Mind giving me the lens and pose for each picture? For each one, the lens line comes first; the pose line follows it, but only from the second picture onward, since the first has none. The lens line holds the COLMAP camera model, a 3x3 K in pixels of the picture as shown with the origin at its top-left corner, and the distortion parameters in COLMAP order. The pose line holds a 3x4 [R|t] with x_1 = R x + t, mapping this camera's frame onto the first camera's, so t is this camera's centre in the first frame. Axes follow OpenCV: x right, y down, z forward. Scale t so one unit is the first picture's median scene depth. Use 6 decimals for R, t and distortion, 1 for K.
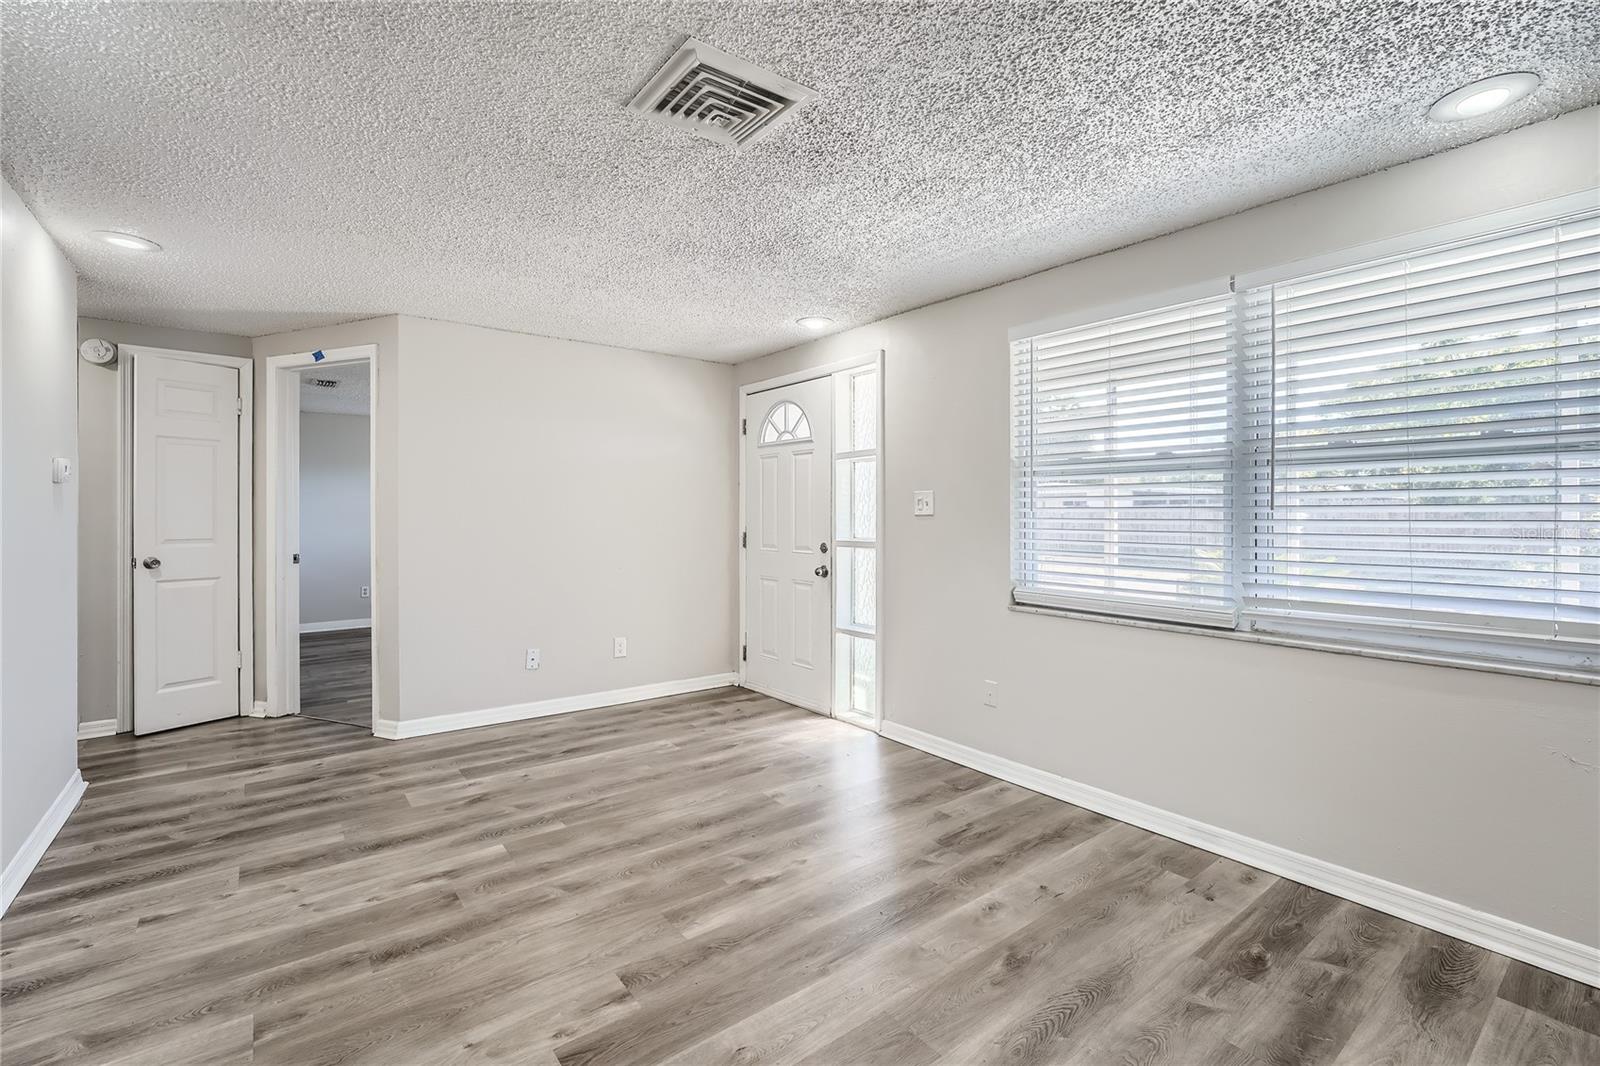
lens RADIAL K [[705.9, 0, 799.5], [0, 705.9, 523.1], [0, 0, 1]] dist [-0.000317, -0.000090]
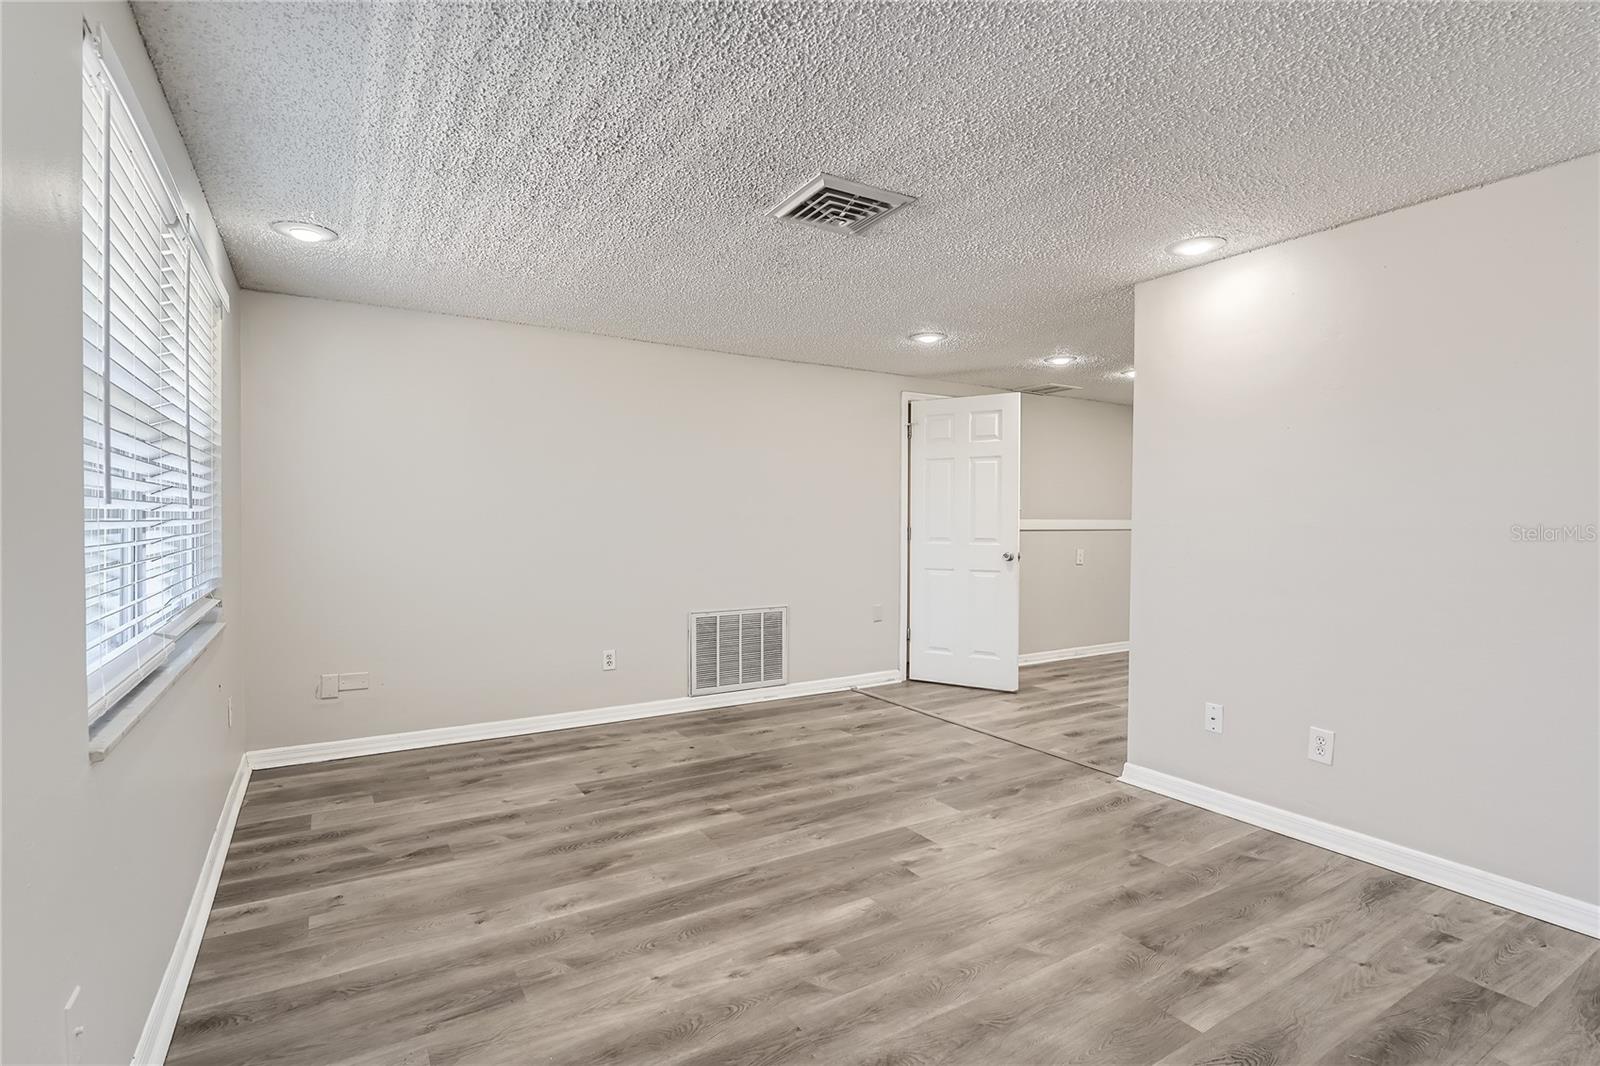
lens RADIAL K [[766.4, 0, 799.8], [0, 766.4, 526.4], [0, 0, 1]] dist [0.000281, -0.000020]
pose [[-0.994078, -0.005140, 0.108544, -0.166818], [-0.002865, 0.999773, 0.021110, -0.002744], [-0.108628, 0.020674, -0.993868, 2.014675]]
